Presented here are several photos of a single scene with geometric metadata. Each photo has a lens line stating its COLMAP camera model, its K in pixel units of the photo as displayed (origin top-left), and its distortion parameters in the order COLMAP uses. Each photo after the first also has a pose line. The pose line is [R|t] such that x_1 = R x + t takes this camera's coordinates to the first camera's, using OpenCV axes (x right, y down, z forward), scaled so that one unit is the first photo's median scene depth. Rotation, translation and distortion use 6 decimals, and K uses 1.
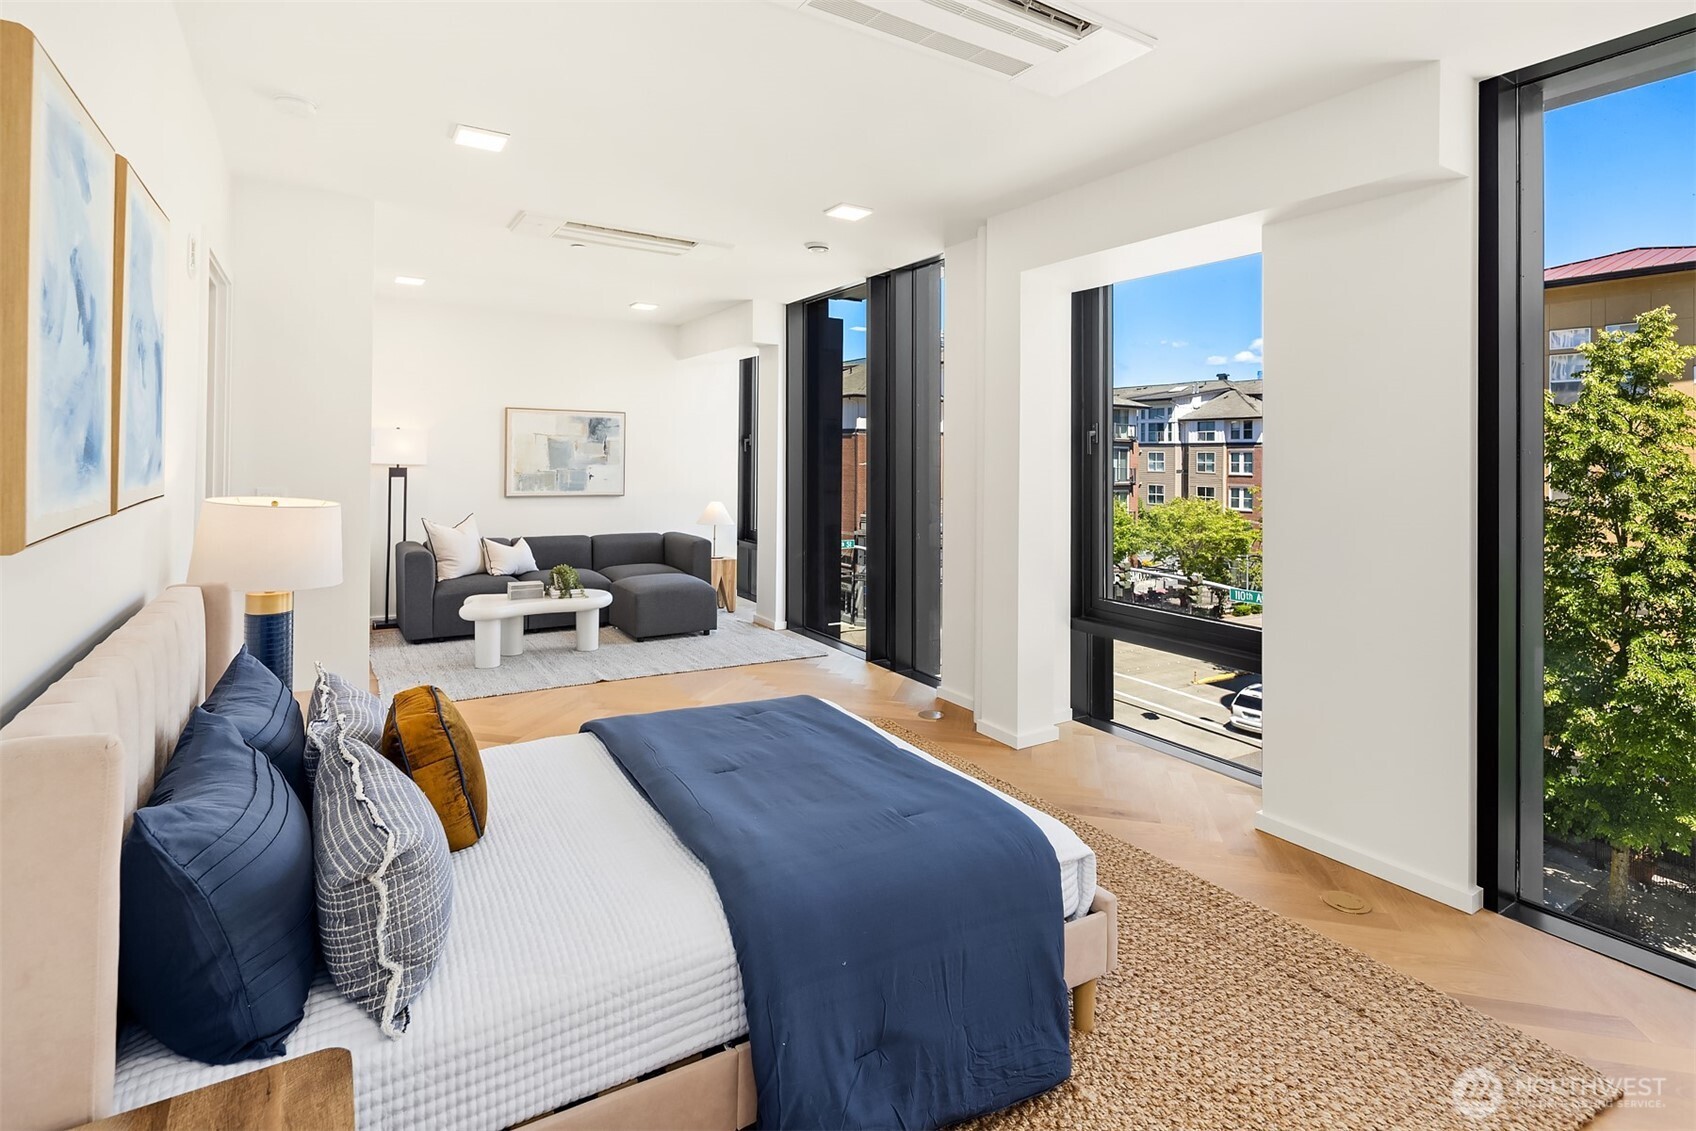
lens RADIAL K [[840.0, 0, 858.3], [0, 840.0, 466.7], [0, 0, 1]] dist [0.000562, -0.000065]
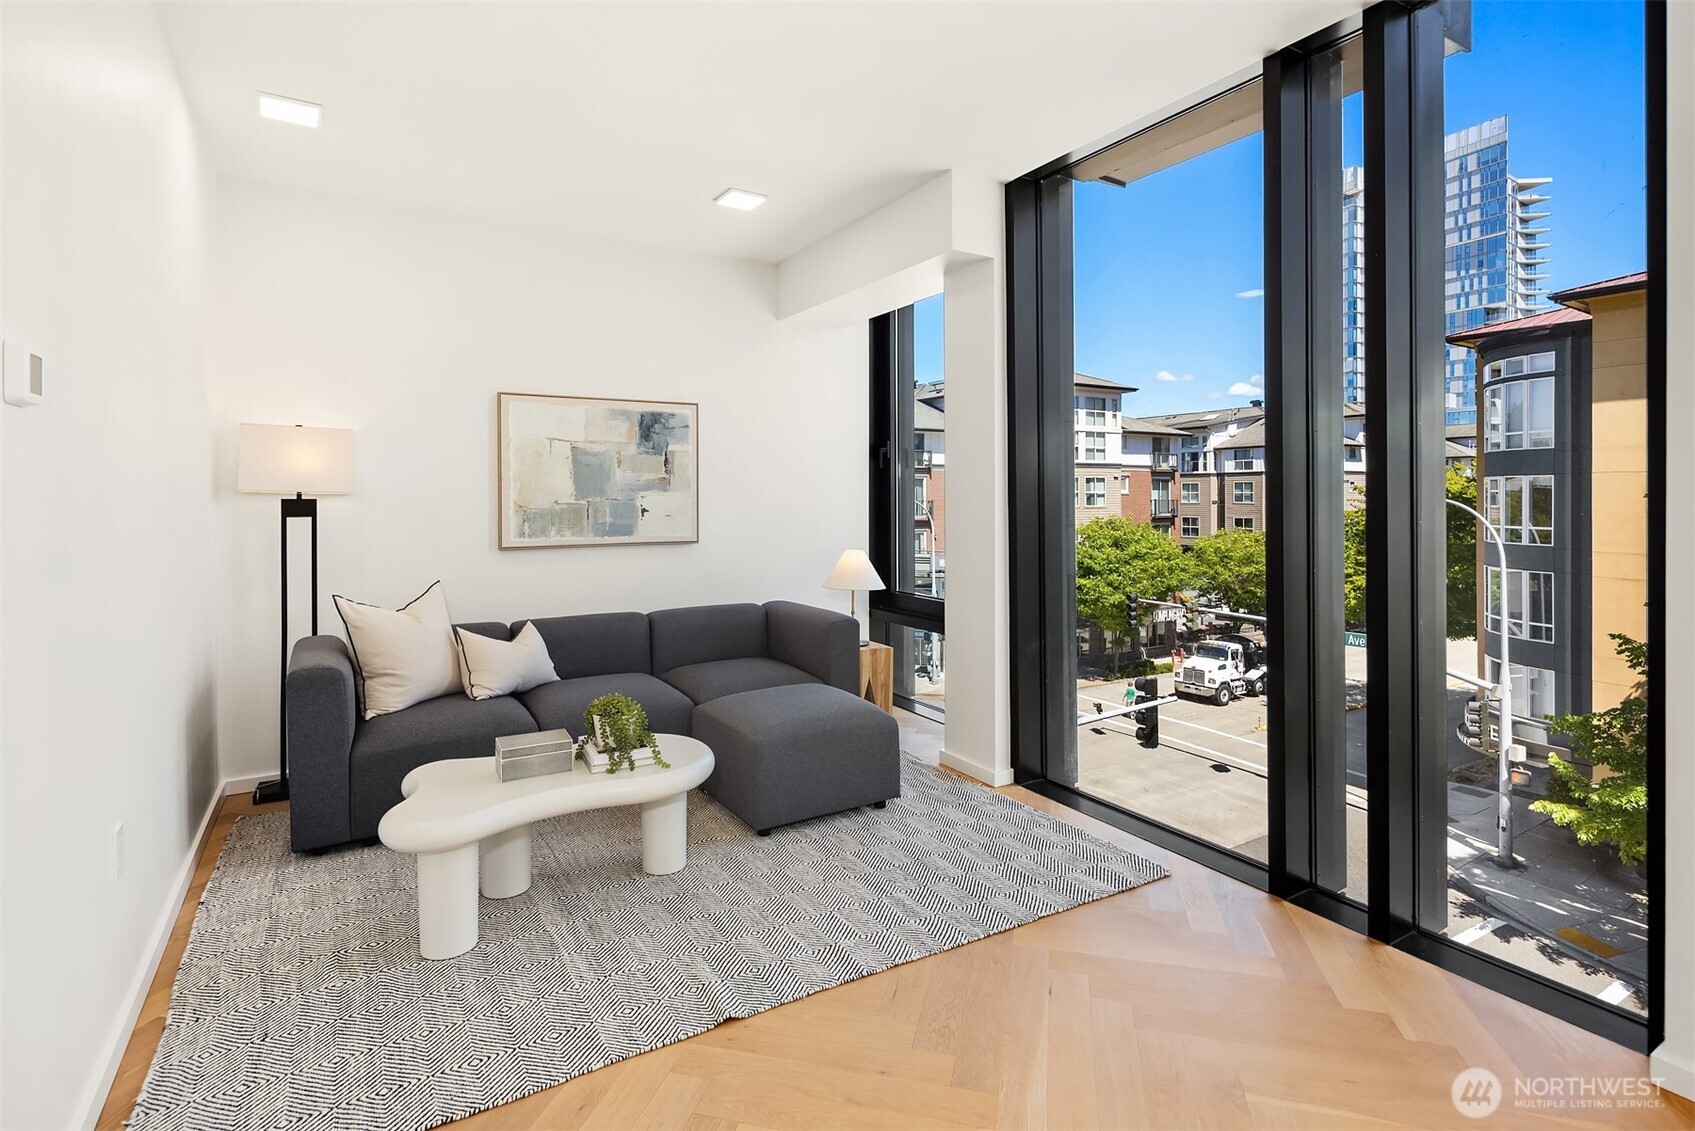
lens RADIAL K [[824.0, 0, 843.4], [0, 824.0, 501.8], [0, 0, 1]] dist [-0.000744, -0.000163]
pose [[0.999467, -0.019373, -0.026279, -0.162083], [0.019257, 0.999804, -0.004693, 0.010342], [0.026365, 0.004184, 0.999644, 0.421728]]
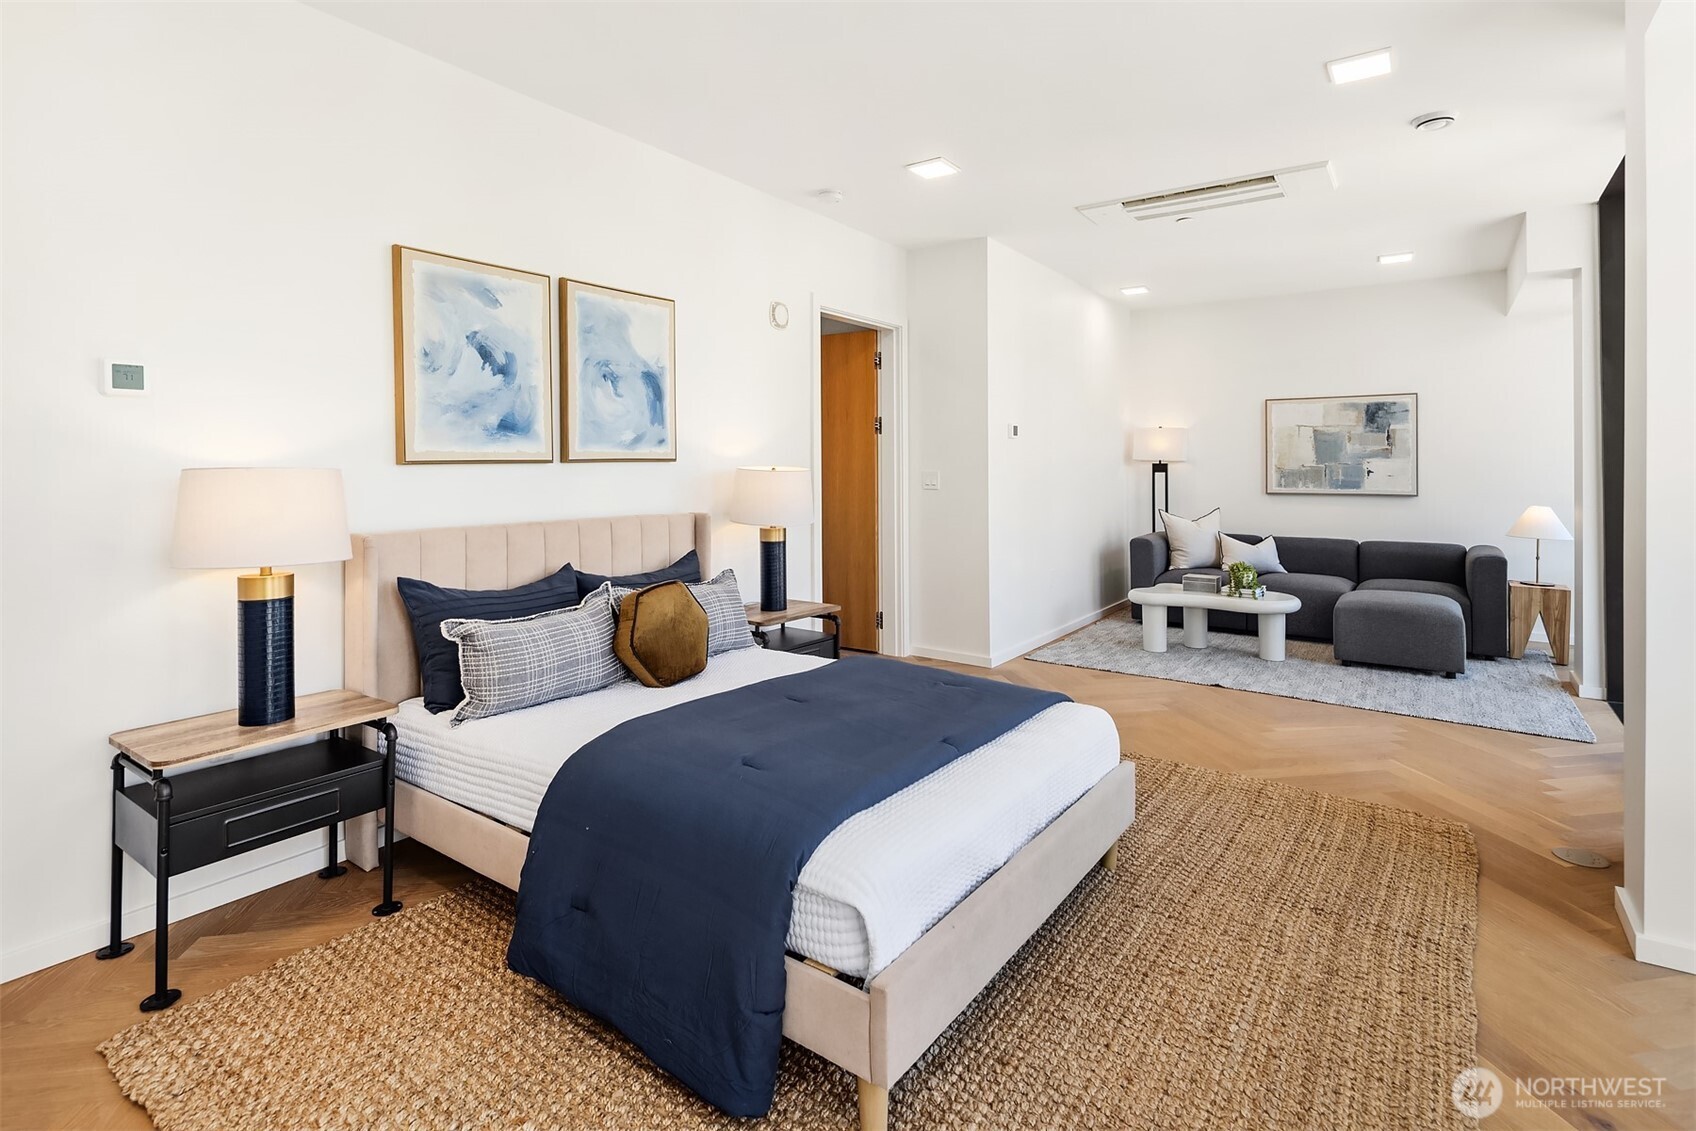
lens RADIAL K [[830.1, 0, 850.1], [0, 830.1, 478.1], [0, 0, 1]] dist [-0.001319, -0.000129]
pose [[0.374363, -0.003425, -0.927276, 0.262481], [-0.003281, 0.999982, -0.005018, 0.023301], [0.927276, 0.004921, 0.374345, 0.198357]]
